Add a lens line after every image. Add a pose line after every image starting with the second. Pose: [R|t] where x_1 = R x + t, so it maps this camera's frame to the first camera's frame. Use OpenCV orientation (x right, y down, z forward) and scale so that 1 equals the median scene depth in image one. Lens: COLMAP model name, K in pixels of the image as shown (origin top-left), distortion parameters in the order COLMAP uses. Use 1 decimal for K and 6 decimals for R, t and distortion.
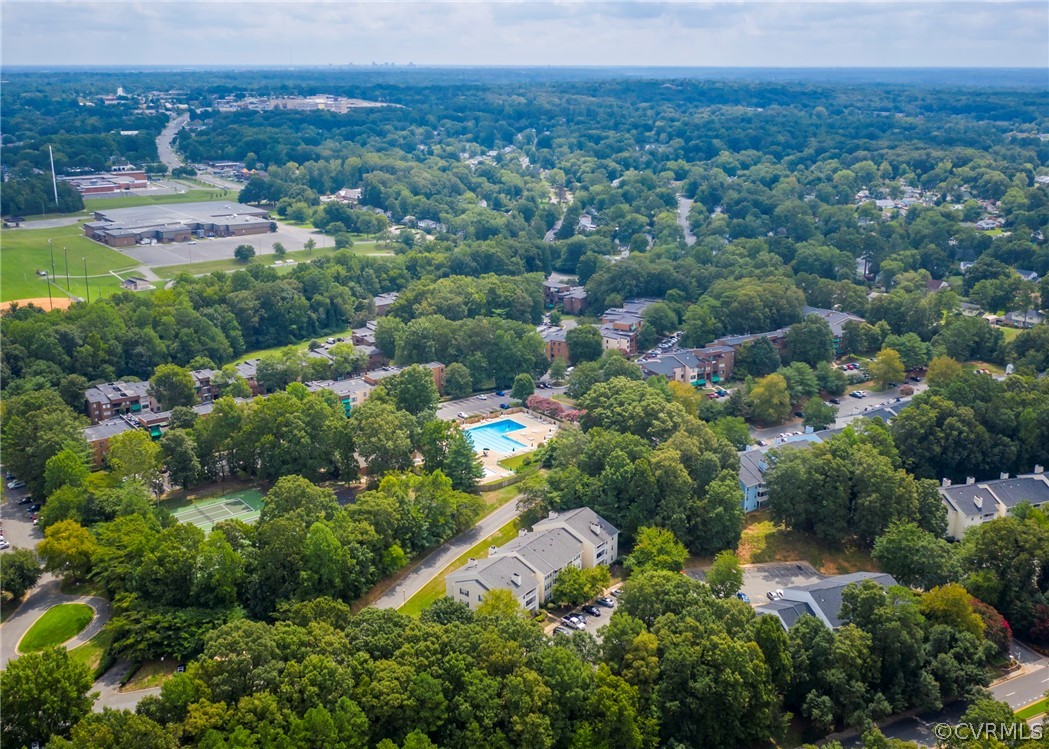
lens RADIAL K [[1061.9, 0, 525.6], [0, 1061.9, 369.7], [0, 0, 1]] dist [-0.011888, 0.011136]
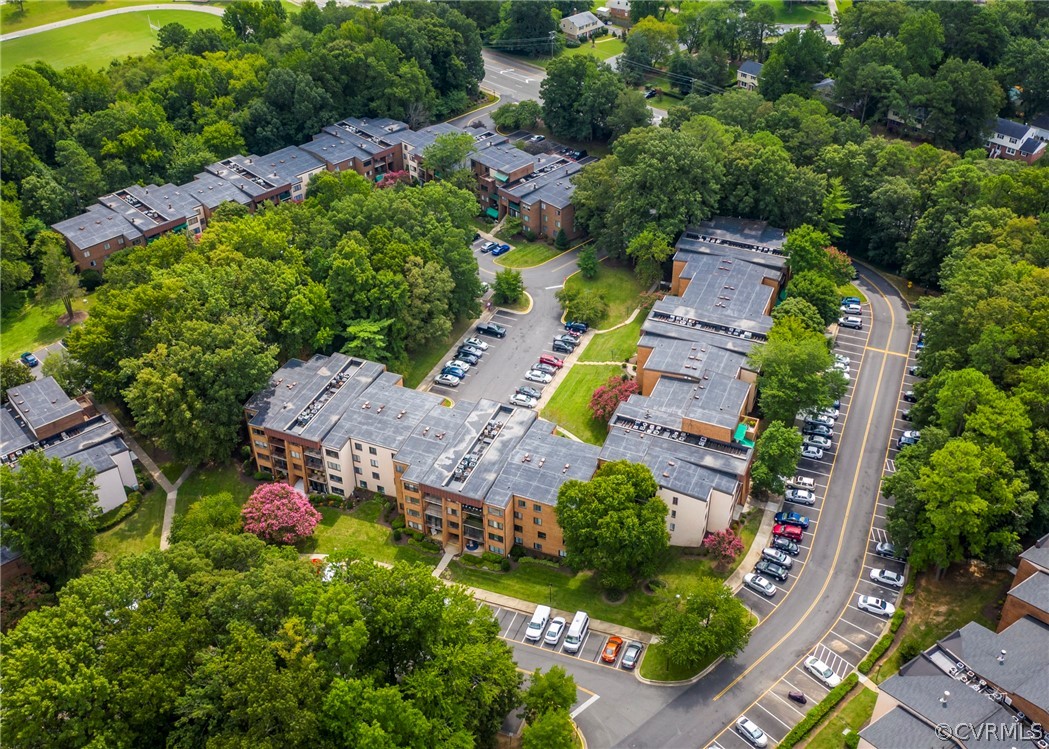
lens RADIAL K [[1061.9, 0, 525.6], [0, 1061.9, 369.7], [0, 0, 1]] dist [-0.011888, 0.011136]
pose [[0.996794, -0.052541, 0.060347, 0.009595], [0.028815, 0.939309, 0.341859, -0.195195], [-0.074646, -0.339024, 0.937812, 0.723042]]
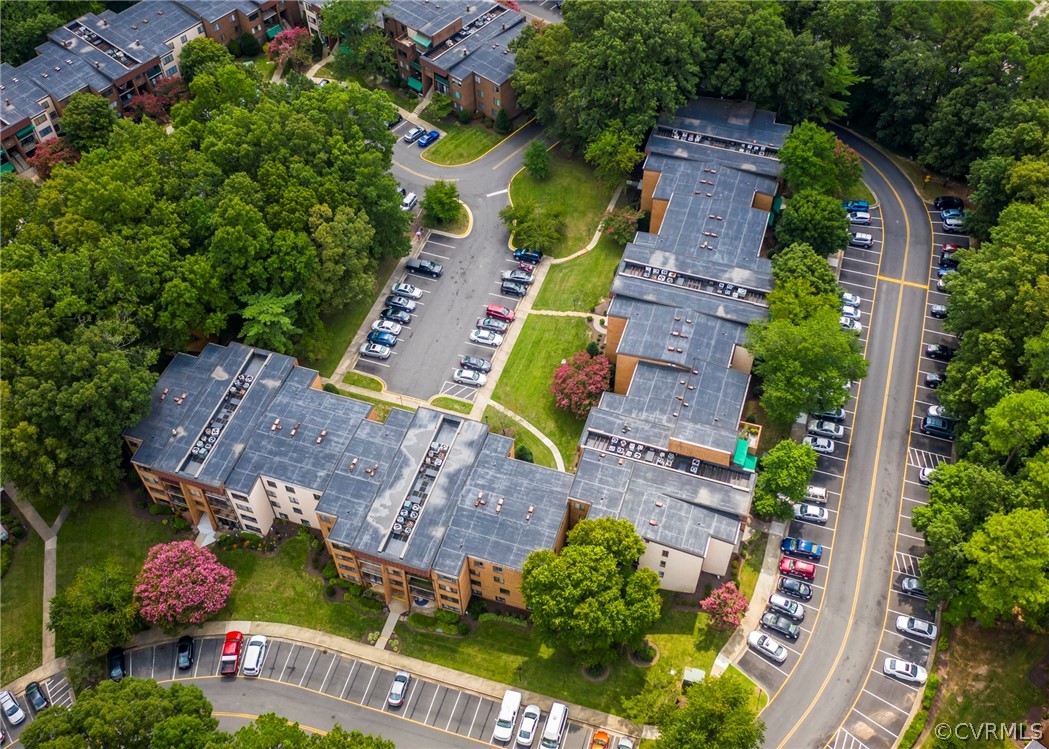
lens RADIAL K [[1061.9, 0, 525.6], [0, 1061.9, 369.7], [0, 0, 1]] dist [-0.011888, 0.011136]
pose [[0.987737, -0.130073, 0.086353, 0.022418], [0.056657, 0.814012, 0.578078, -0.243883], [-0.145485, -0.566097, 0.811399, 0.837384]]
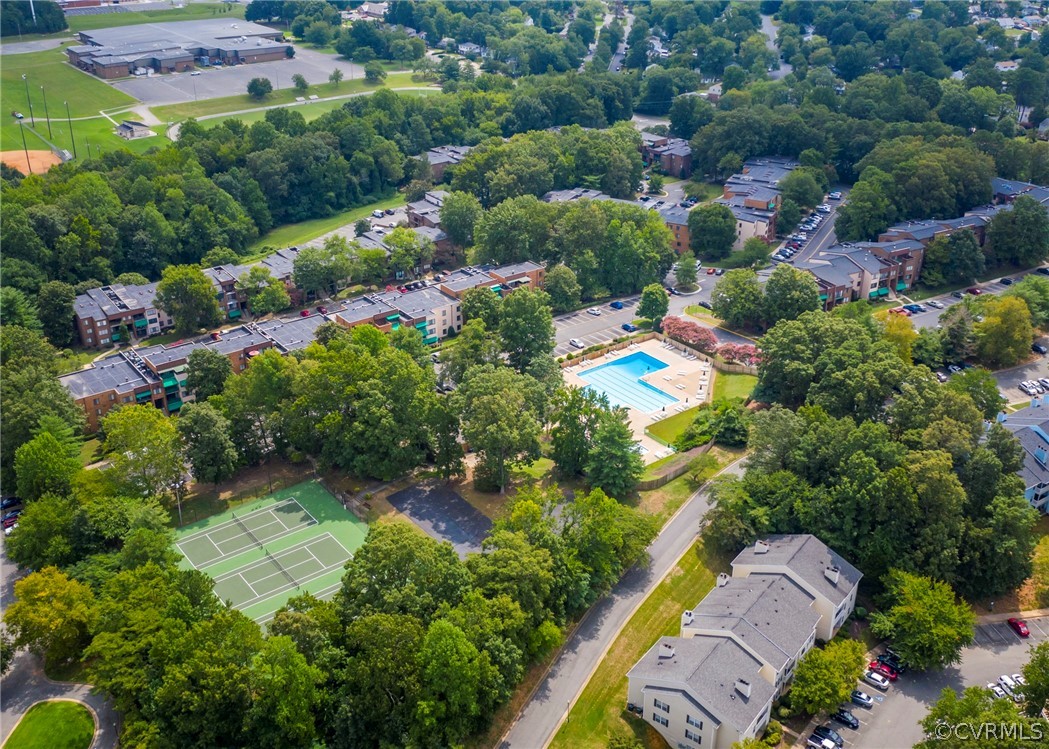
lens RADIAL K [[1061.9, 0, 525.6], [0, 1061.9, 369.7], [0, 0, 1]] dist [-0.011888, 0.011136]
pose [[0.999967, 0.003661, -0.007278, -0.077739], [-0.002342, 0.984797, 0.173691, -0.059481], [0.007803, -0.173668, 0.984773, 0.224920]]
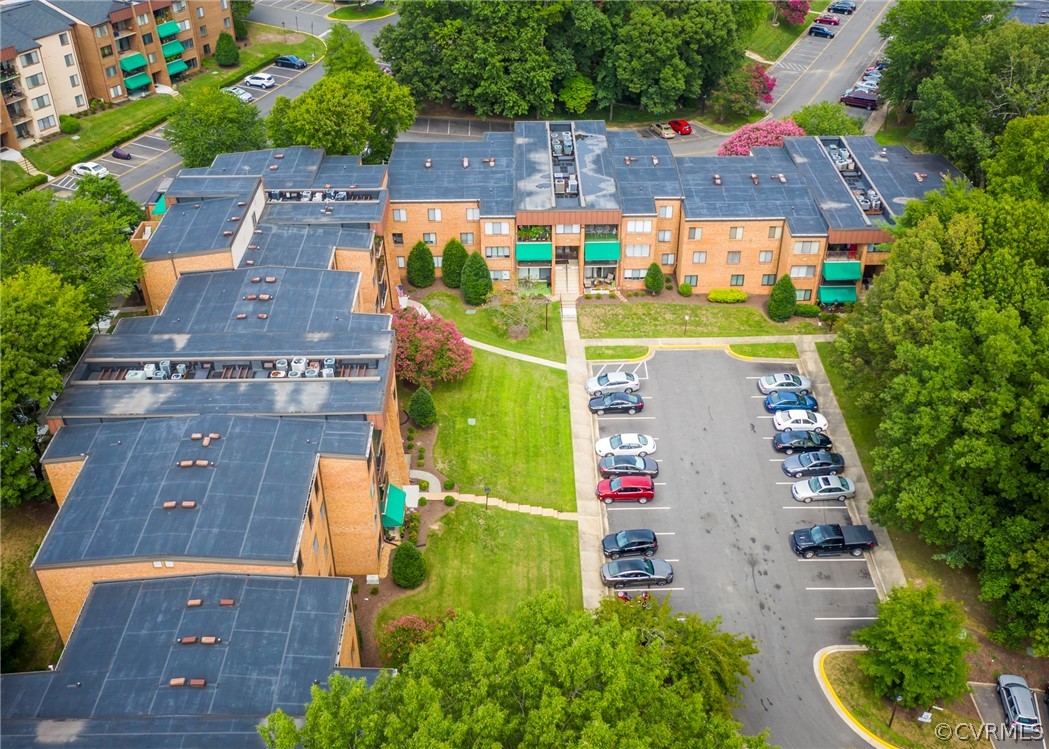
lens RADIAL K [[1061.9, 0, 525.6], [0, 1061.9, 369.7], [0, 0, 1]] dist [-0.011888, 0.011136]
pose [[-0.884292, 0.270783, -0.380401, 0.135345], [-0.126578, 0.645156, 0.753493, -0.199036], [0.449451, 0.714458, -0.536231, 1.245920]]
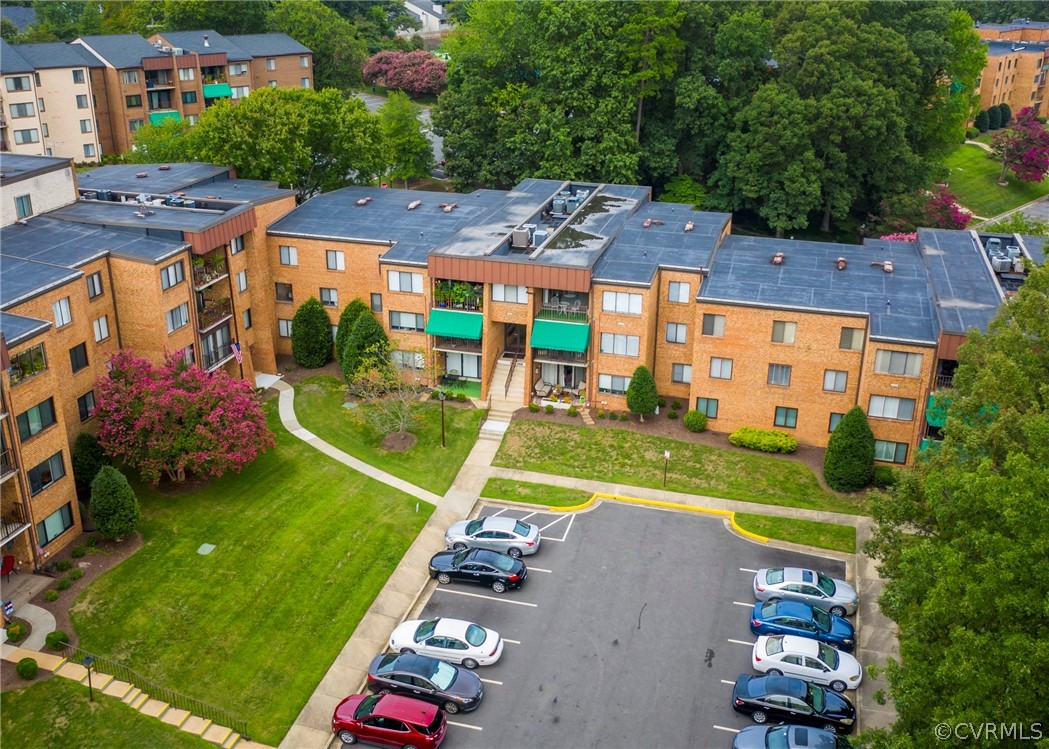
lens RADIAL K [[1061.9, 0, 525.6], [0, 1061.9, 369.7], [0, 0, 1]] dist [-0.011888, 0.011136]
pose [[-0.980222, 0.065020, -0.186916, 0.053267], [-0.066224, 0.782270, 0.619409, -0.124997], [0.186493, 0.619537, -0.762492, 1.221155]]
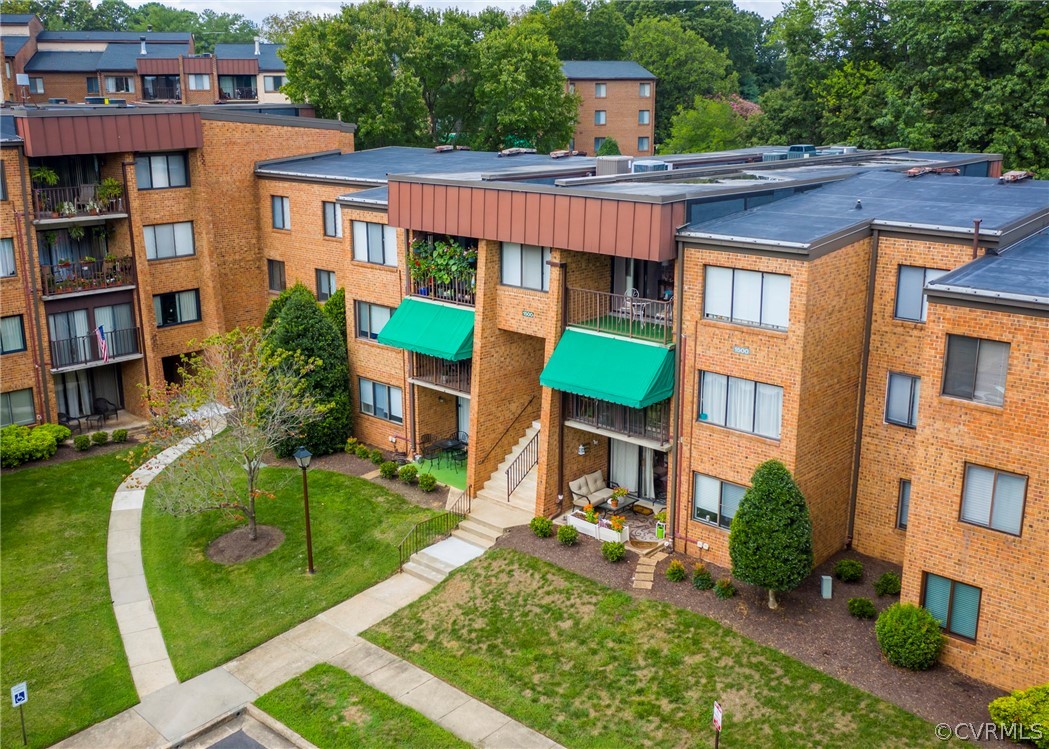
lens RADIAL K [[1061.9, 0, 525.6], [0, 1061.9, 369.7], [0, 0, 1]] dist [-0.011888, 0.011136]
pose [[-0.961255, -0.068393, 0.267043, 0.007390], [0.079519, 0.858757, 0.506175, -0.068608], [-0.263944, 0.507798, -0.820046, 1.158372]]
